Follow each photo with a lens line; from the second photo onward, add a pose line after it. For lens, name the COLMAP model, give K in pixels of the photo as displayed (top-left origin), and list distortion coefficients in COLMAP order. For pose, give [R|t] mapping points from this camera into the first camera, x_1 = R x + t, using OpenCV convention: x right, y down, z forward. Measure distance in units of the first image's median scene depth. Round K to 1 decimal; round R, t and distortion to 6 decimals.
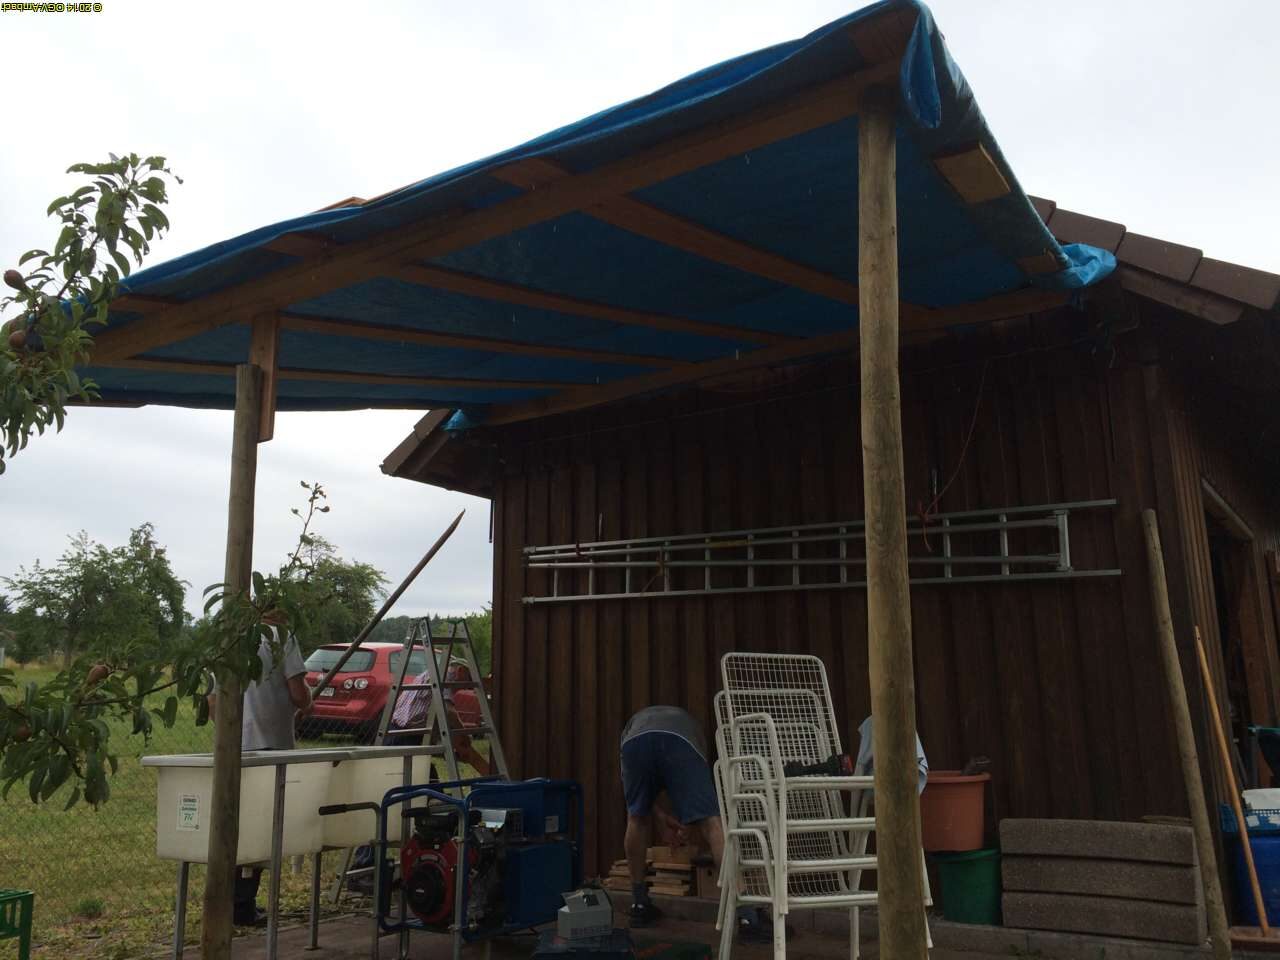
lens RADIAL K [[1093.5, 0, 638.0], [0, 1093.5, 479.3], [0, 0, 1]] dist [0.055025, -0.035169]
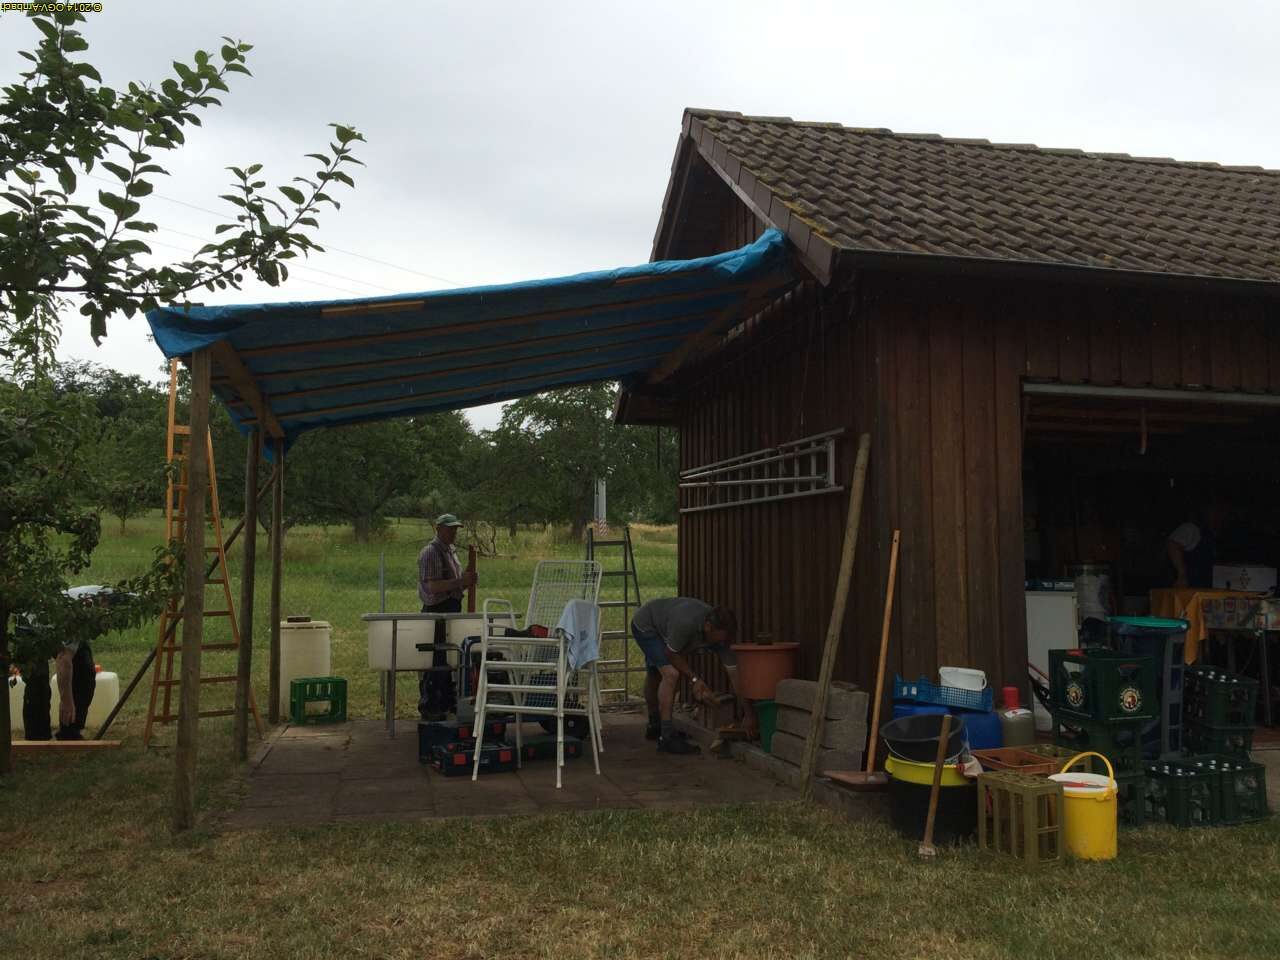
lens RADIAL K [[1093.5, 0, 636.1], [0, 1093.5, 476.3], [0, 0, 1]] dist [0.055025, -0.035169]
pose [[0.736225, -0.056060, -0.674411, 0.989832], [0.134658, 0.988771, 0.064808, -0.034515], [0.663204, -0.138528, 0.735507, -0.036671]]
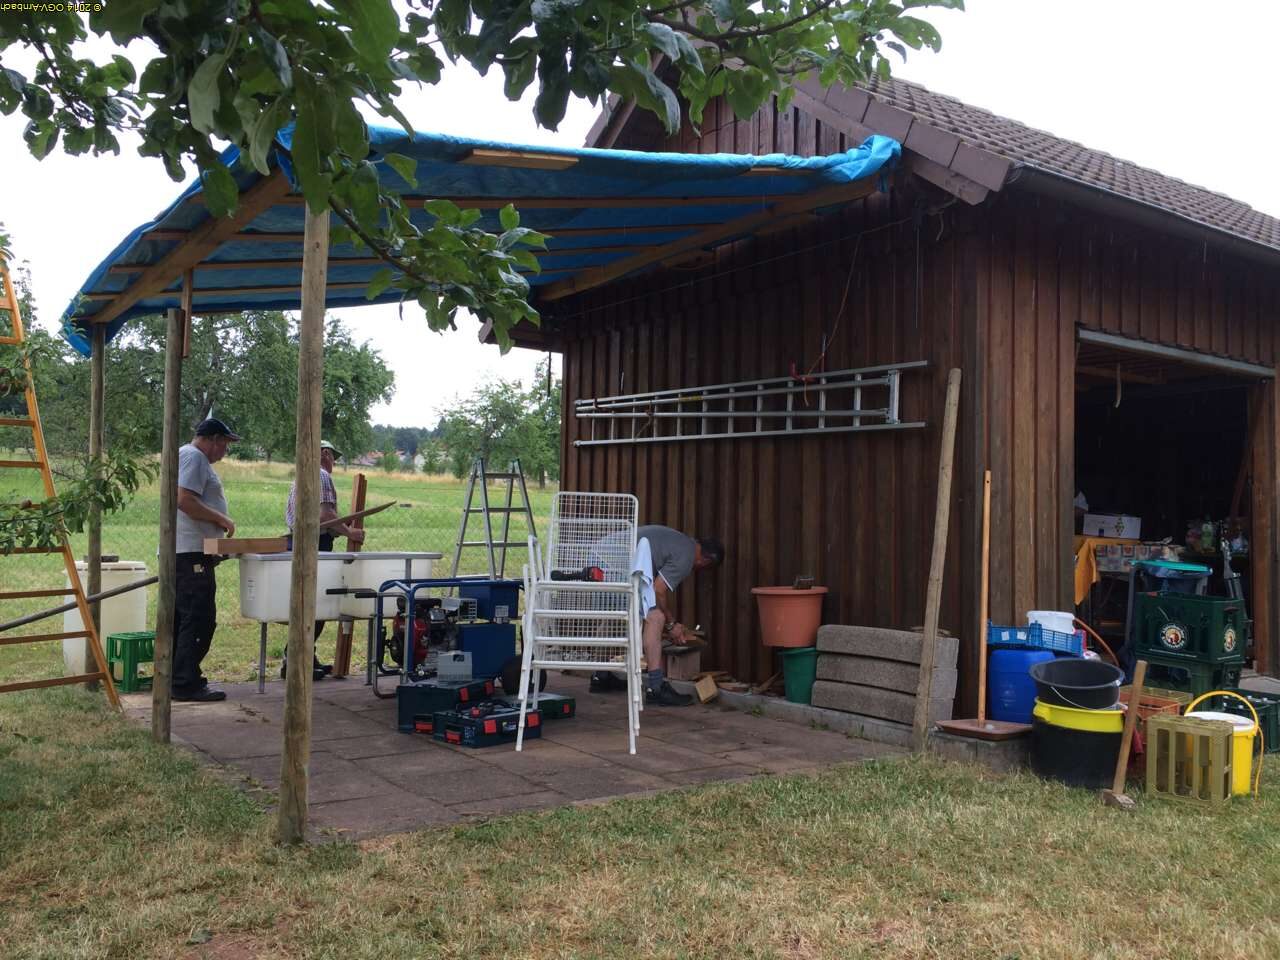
lens RADIAL K [[1093.5, 0, 641.0], [0, 1093.5, 484.7], [0, 0, 1]] dist [0.055025, -0.035169]
pose [[0.935605, 0.011267, -0.352870, 0.513244], [0.047781, 0.986254, 0.158176, -0.045305], [0.349802, -0.164851, 0.922205, -0.157984]]
